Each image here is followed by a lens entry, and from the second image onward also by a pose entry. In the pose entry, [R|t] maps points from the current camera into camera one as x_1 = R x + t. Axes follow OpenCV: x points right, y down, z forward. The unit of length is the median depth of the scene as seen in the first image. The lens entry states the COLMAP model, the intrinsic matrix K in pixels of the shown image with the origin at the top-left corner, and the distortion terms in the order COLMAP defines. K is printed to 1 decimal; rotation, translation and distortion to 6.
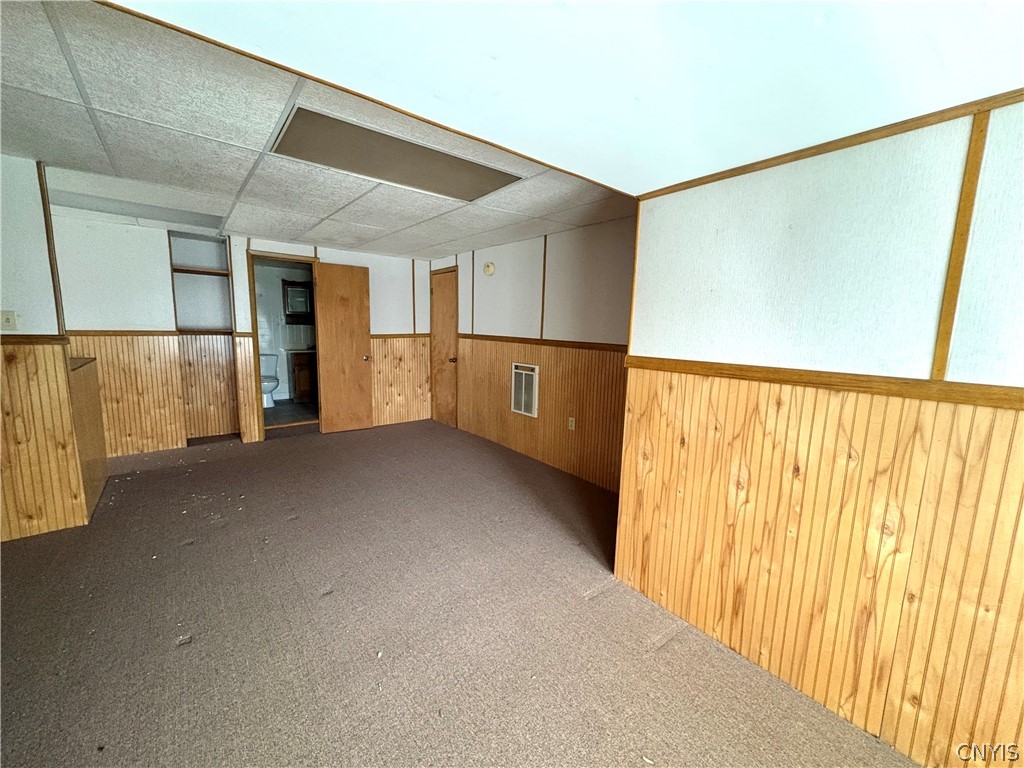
lens RADIAL K [[408.1, 0, 512.7], [0, 408.1, 385.4], [0, 0, 1]] dist [-0.000461, -0.000164]
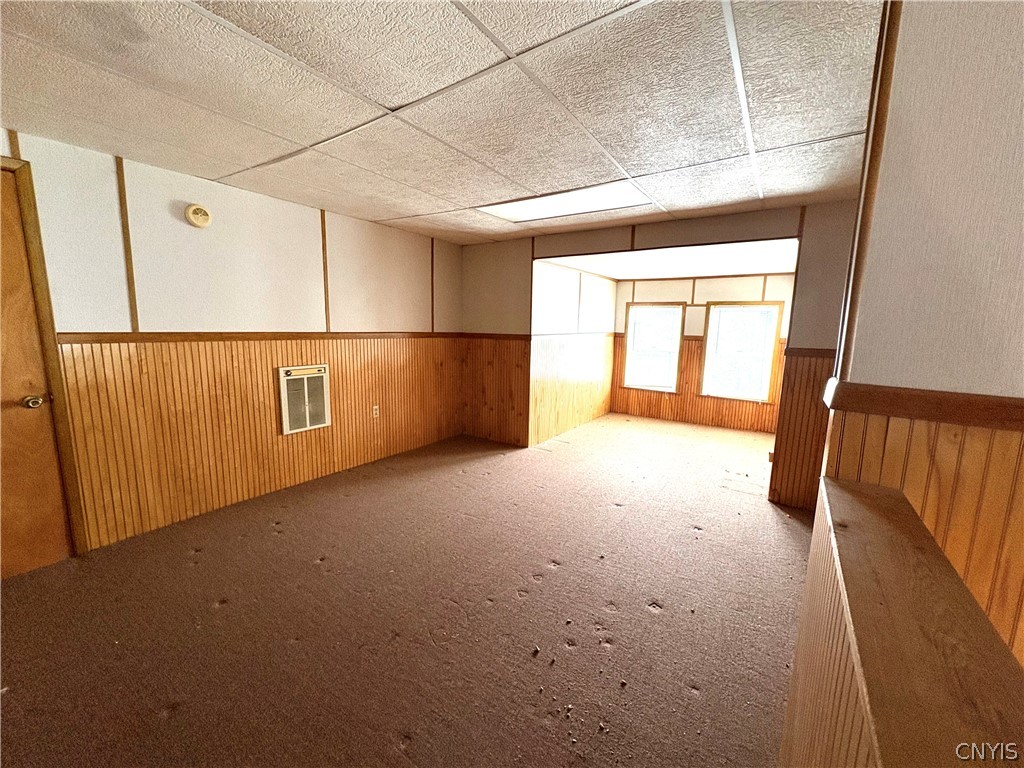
lens RADIAL K [[408.1, 0, 512.7], [0, 408.1, 385.4], [0, 0, 1]] dist [-0.000461, -0.000164]
pose [[-0.307091, -0.179018, 0.934691, -0.786547], [0.100933, 0.970483, 0.219034, -0.139817], [-0.946313, 0.161605, -0.279958, 0.806320]]
